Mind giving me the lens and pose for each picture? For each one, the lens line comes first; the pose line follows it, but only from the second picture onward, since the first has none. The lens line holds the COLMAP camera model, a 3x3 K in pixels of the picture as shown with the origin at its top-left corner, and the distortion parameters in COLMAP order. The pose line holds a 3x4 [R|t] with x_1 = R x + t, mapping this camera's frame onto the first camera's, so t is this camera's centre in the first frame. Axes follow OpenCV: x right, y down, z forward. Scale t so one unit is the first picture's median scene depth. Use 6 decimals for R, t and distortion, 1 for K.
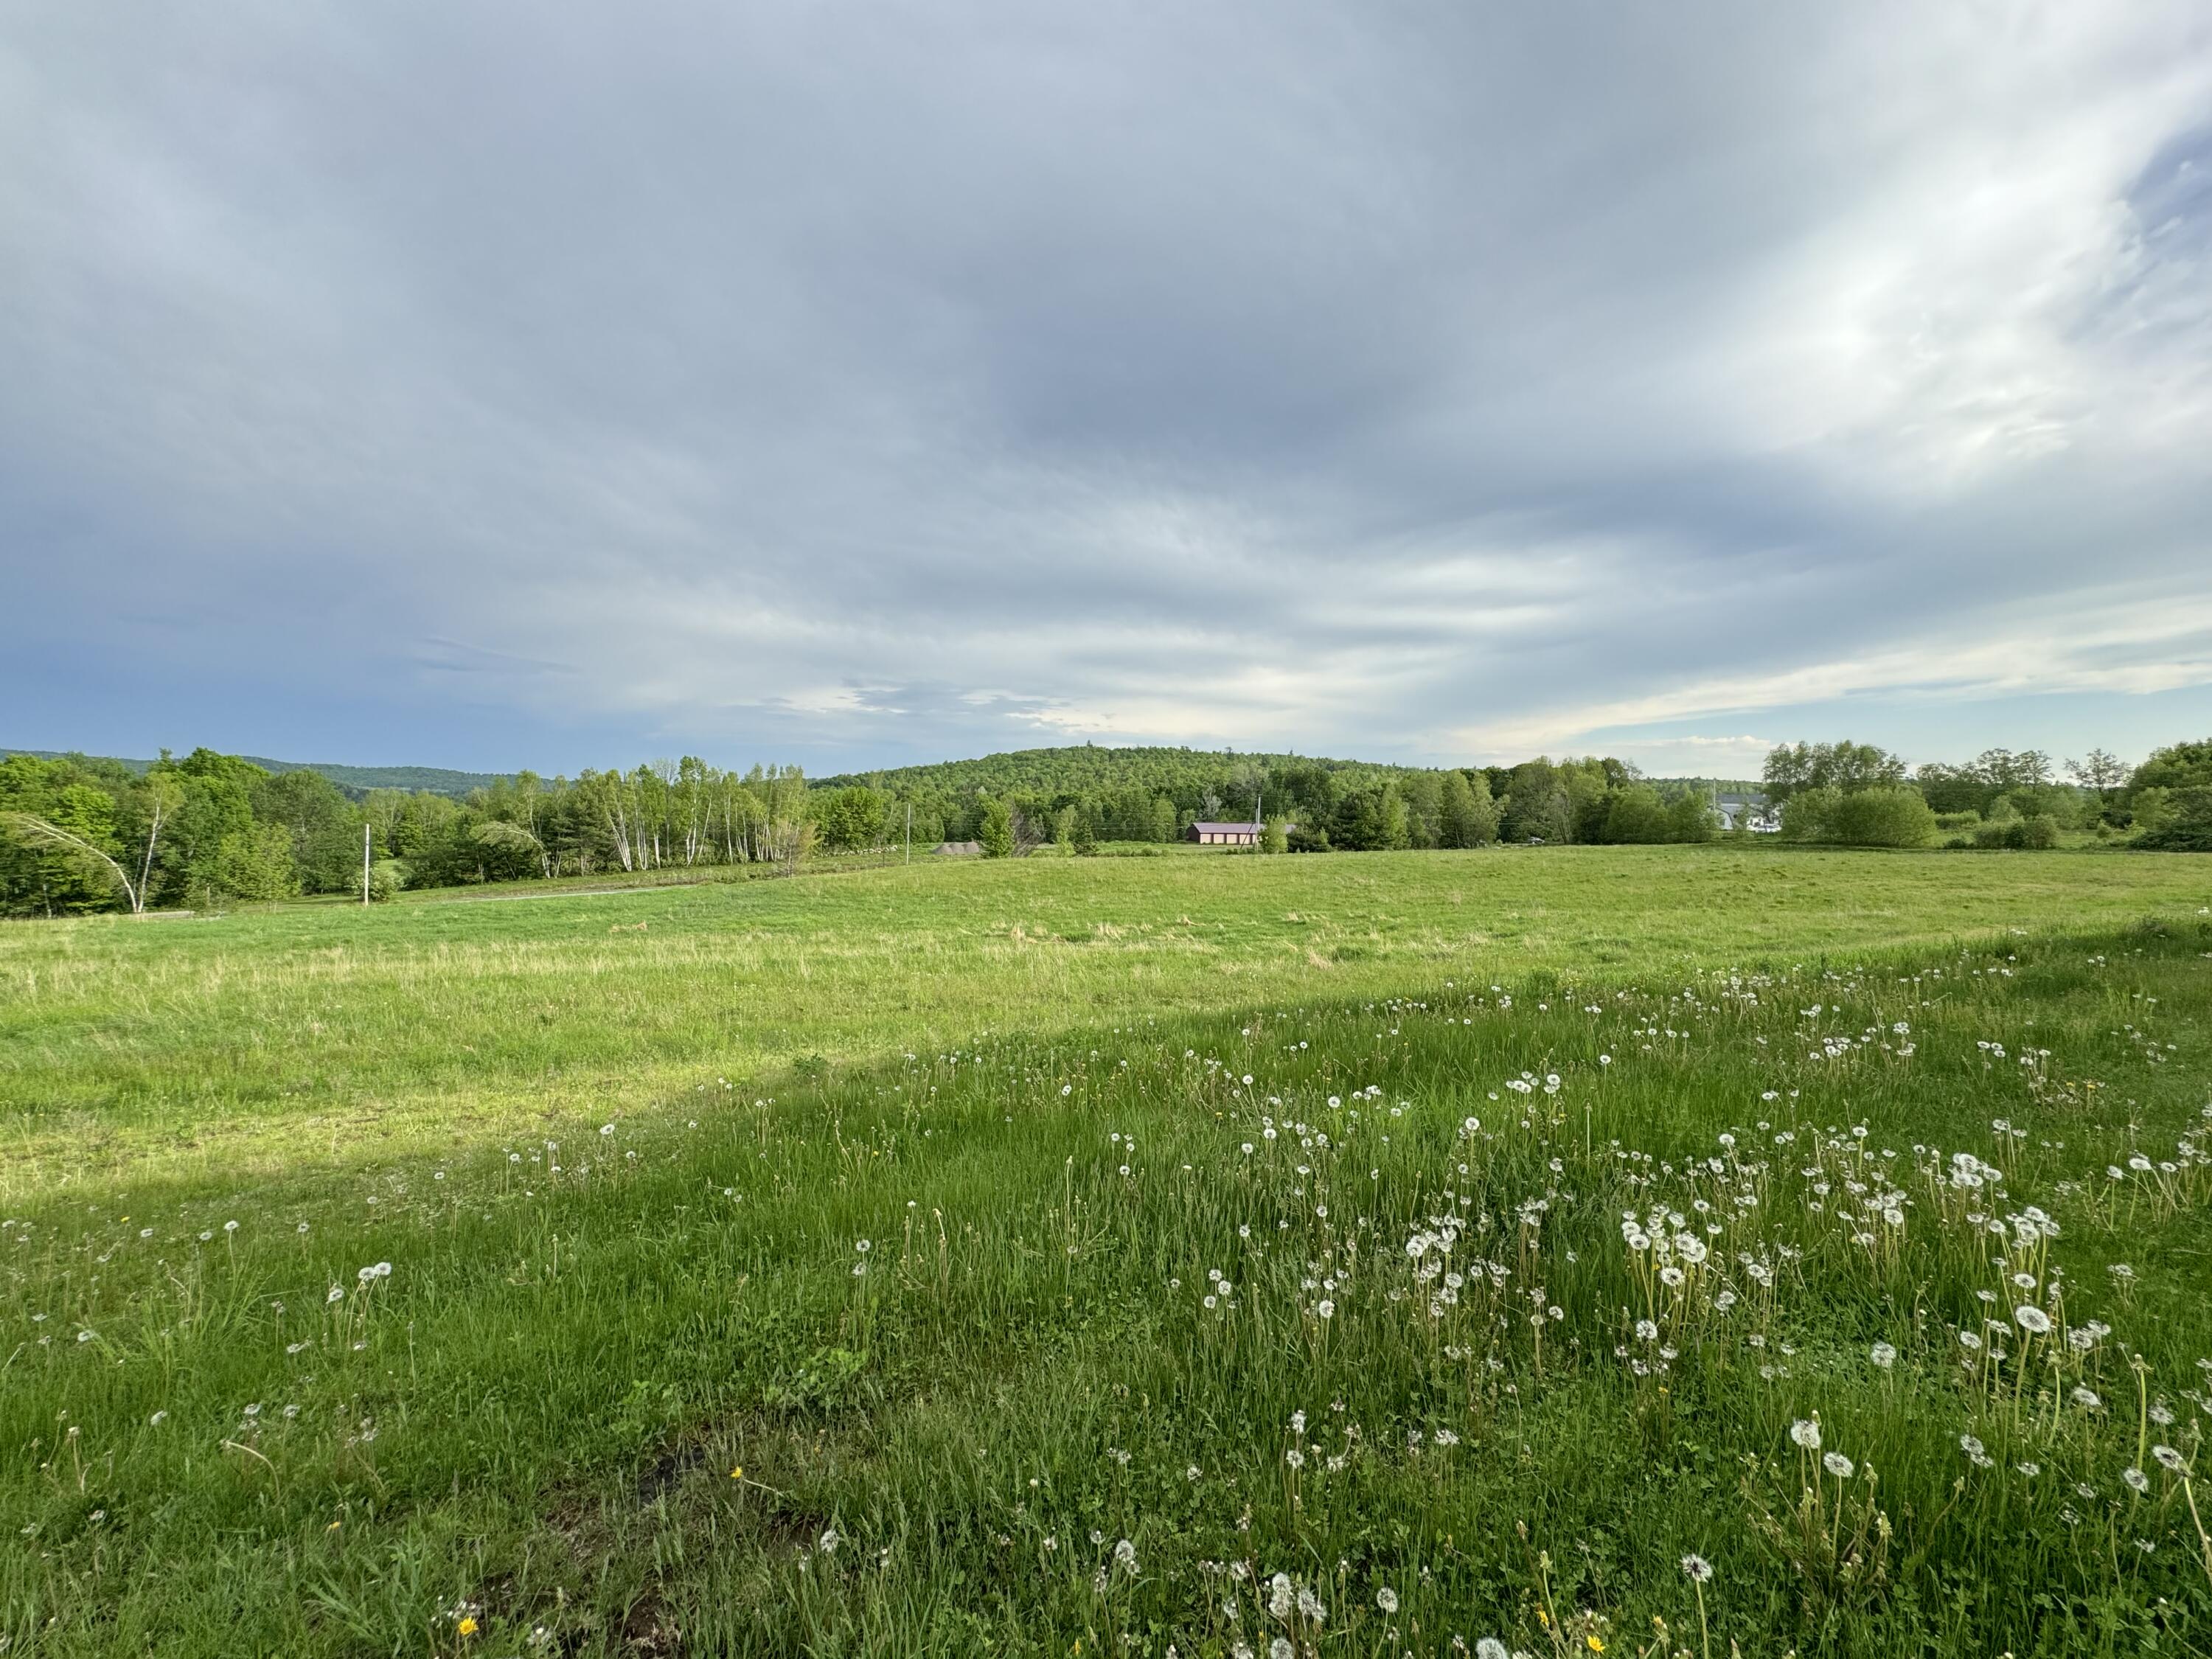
lens RADIAL K [[891.0, 0, 1110.1], [0, 891.0, 776.0], [0, 0, 1]] dist [0.000612, -0.000042]
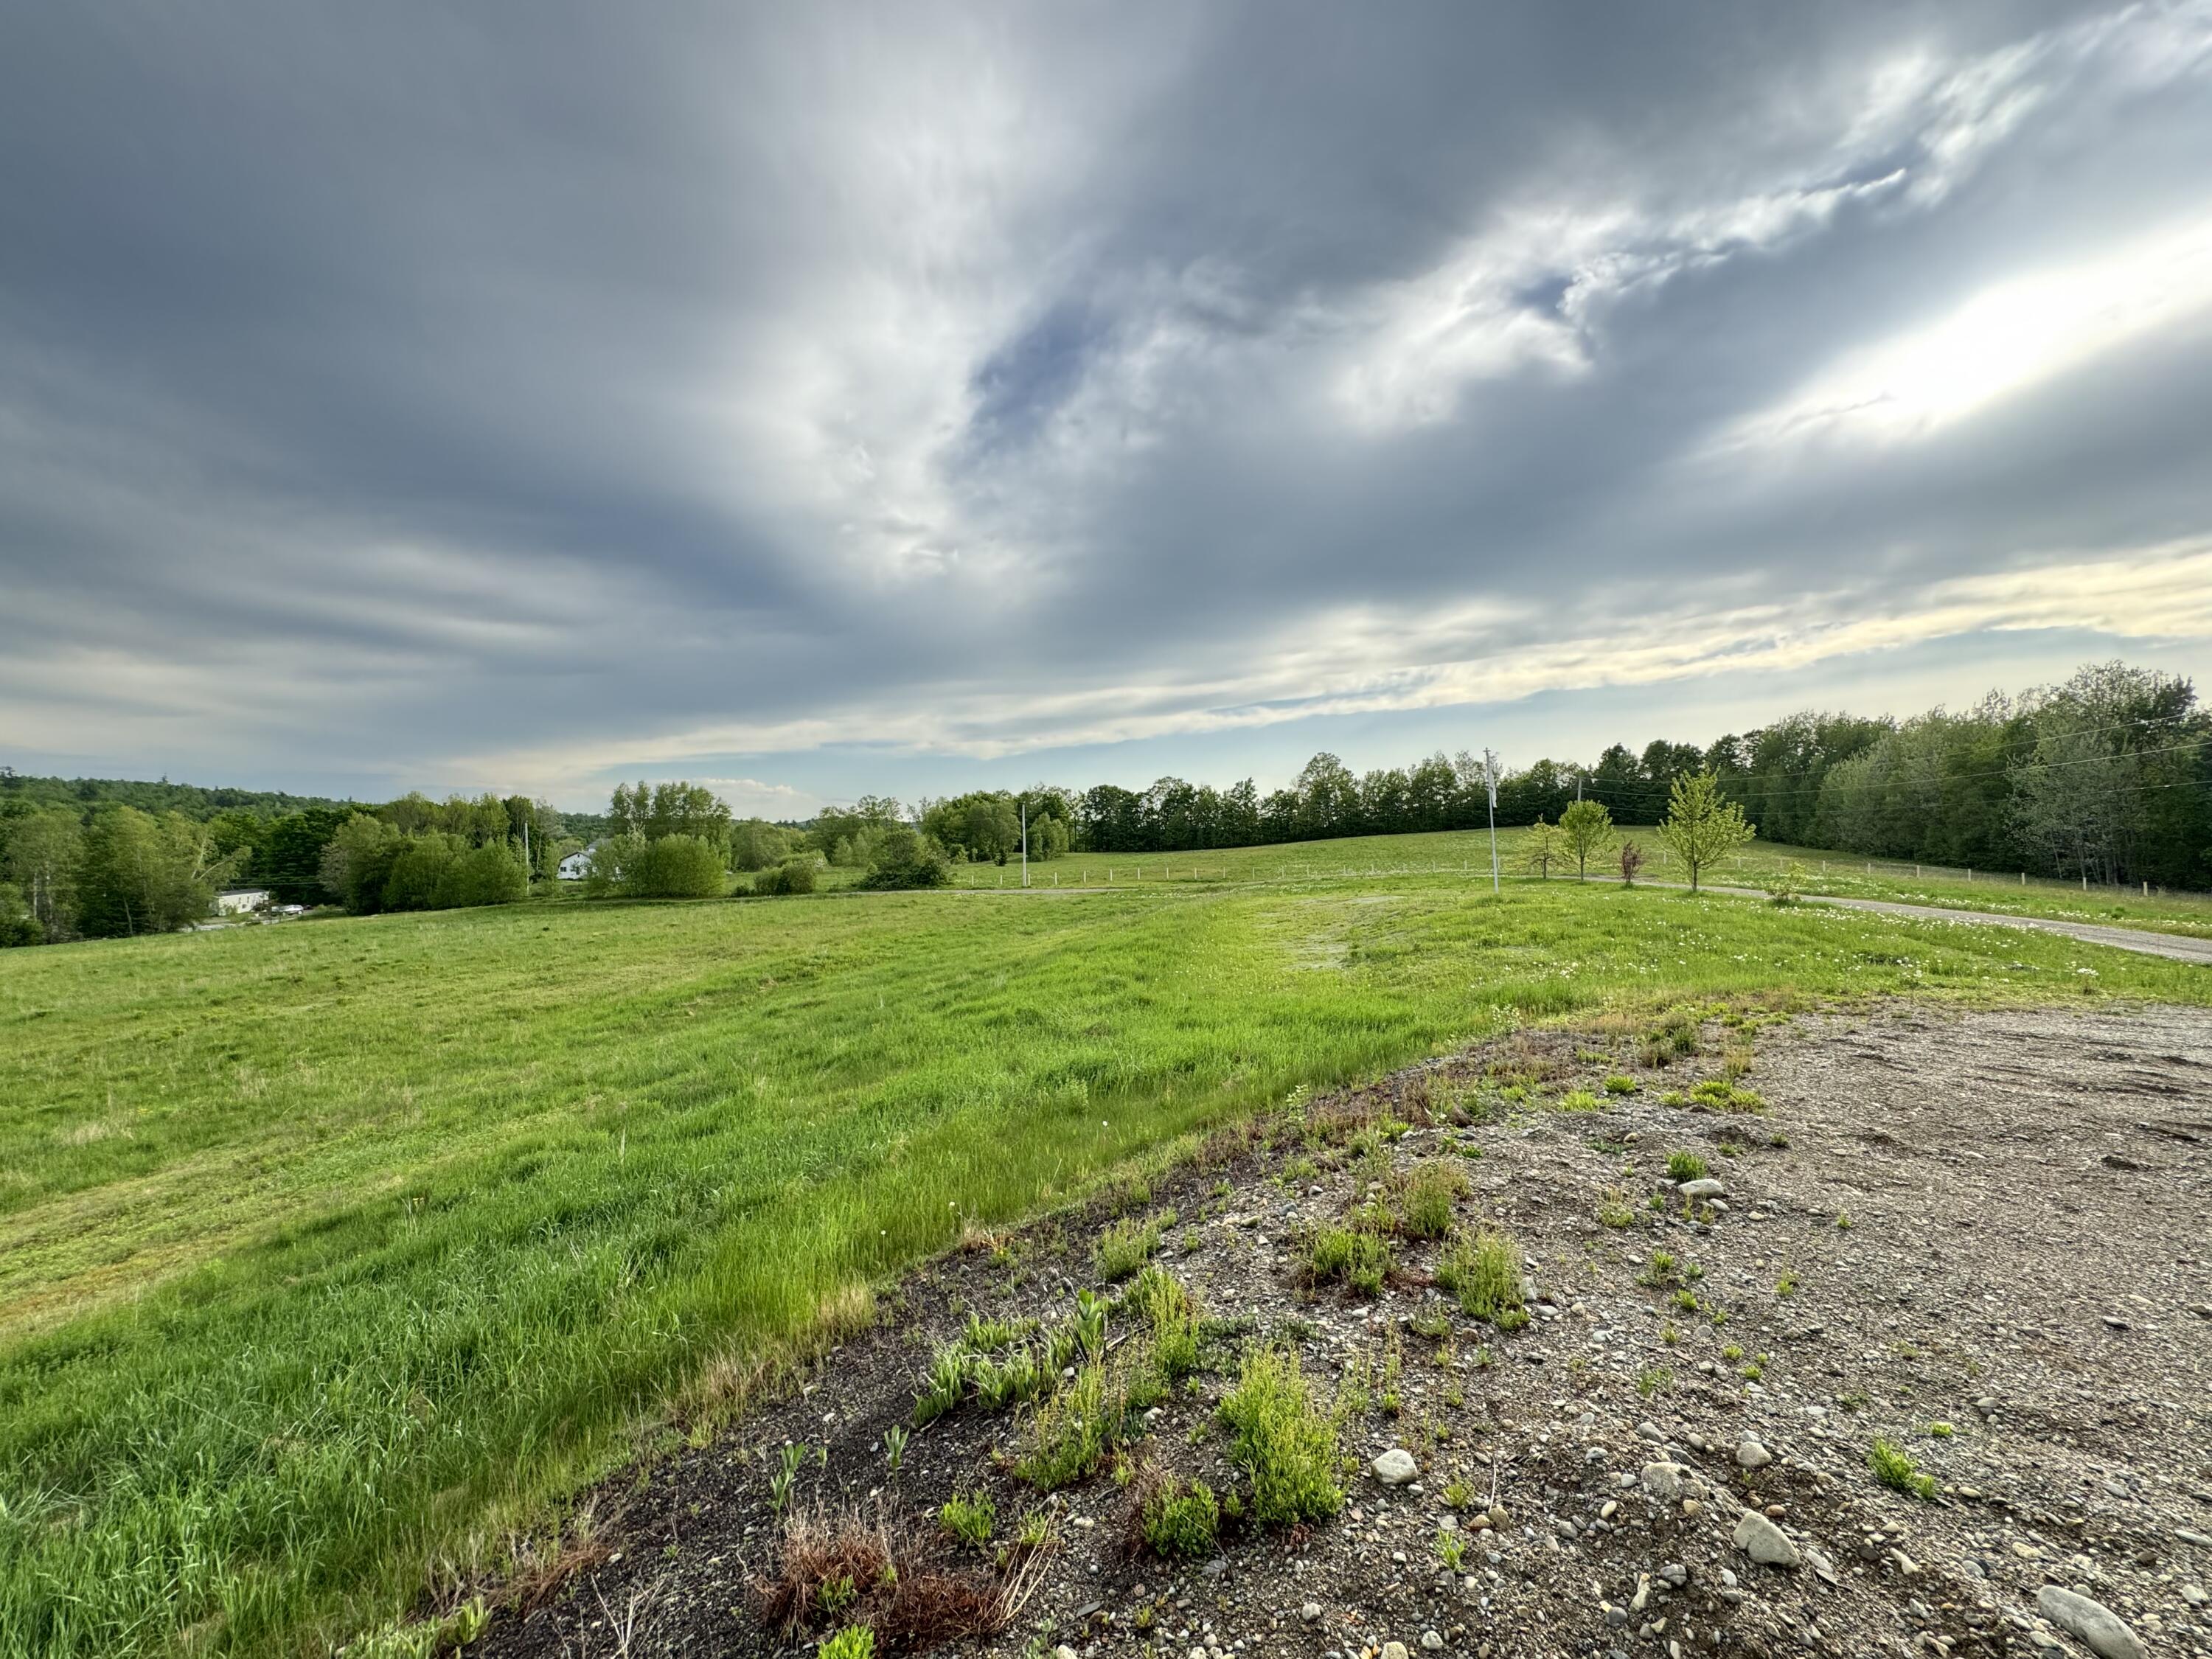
lens RADIAL K [[888.4, 0, 1106.0], [0, 888.4, 829.5], [0, 0, 1]] dist [-0.000089, -0.000027]
pose [[0.566691, -0.008530, 0.823886, 0.283635], [-0.005095, 0.999891, 0.013857, -0.004381], [-0.823914, -0.012051, 0.566586, 0.098393]]
